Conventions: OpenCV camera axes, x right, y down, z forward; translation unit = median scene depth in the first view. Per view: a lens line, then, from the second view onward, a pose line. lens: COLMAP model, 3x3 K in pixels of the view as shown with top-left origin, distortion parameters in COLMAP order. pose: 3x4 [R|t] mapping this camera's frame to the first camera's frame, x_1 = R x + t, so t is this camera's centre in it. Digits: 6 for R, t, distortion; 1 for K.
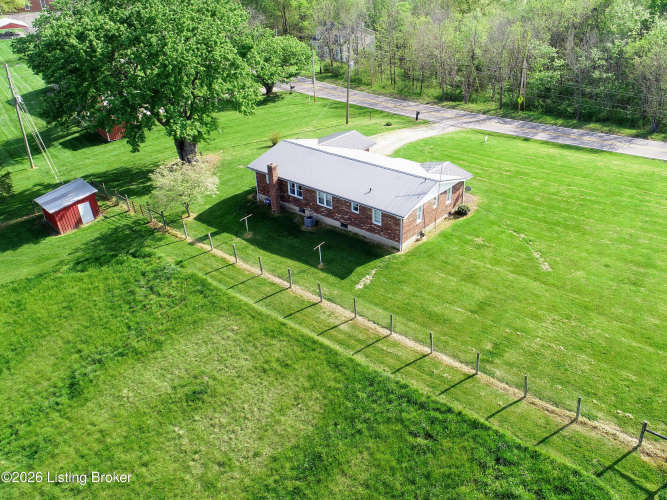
lens RADIAL K [[552.3, 0, 335.2], [0, 552.3, 247.7], [0, 0, 1]] dist [-0.003670, -0.012388]
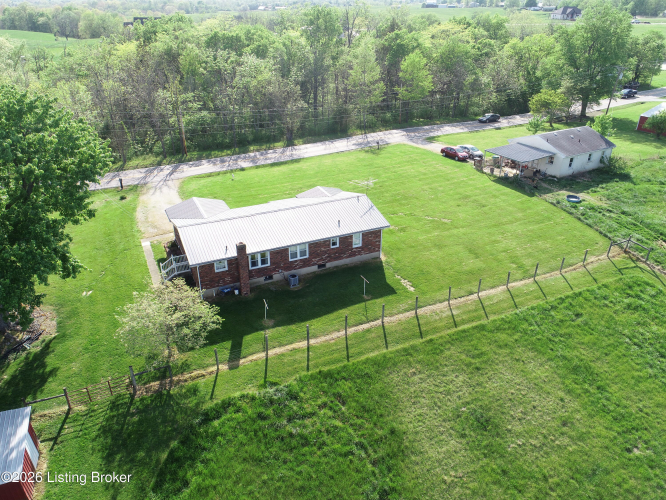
lens RADIAL K [[551.5, 0, 333.4], [0, 551.5, 252.3], [0, 0, 1]] dist [-0.003670, -0.012388]
pose [[0.408968, -0.375698, 0.831623, -0.819333], [0.438851, 0.879990, 0.181734, -0.240051], [-0.800097, 0.290635, 0.524763, 0.431738]]
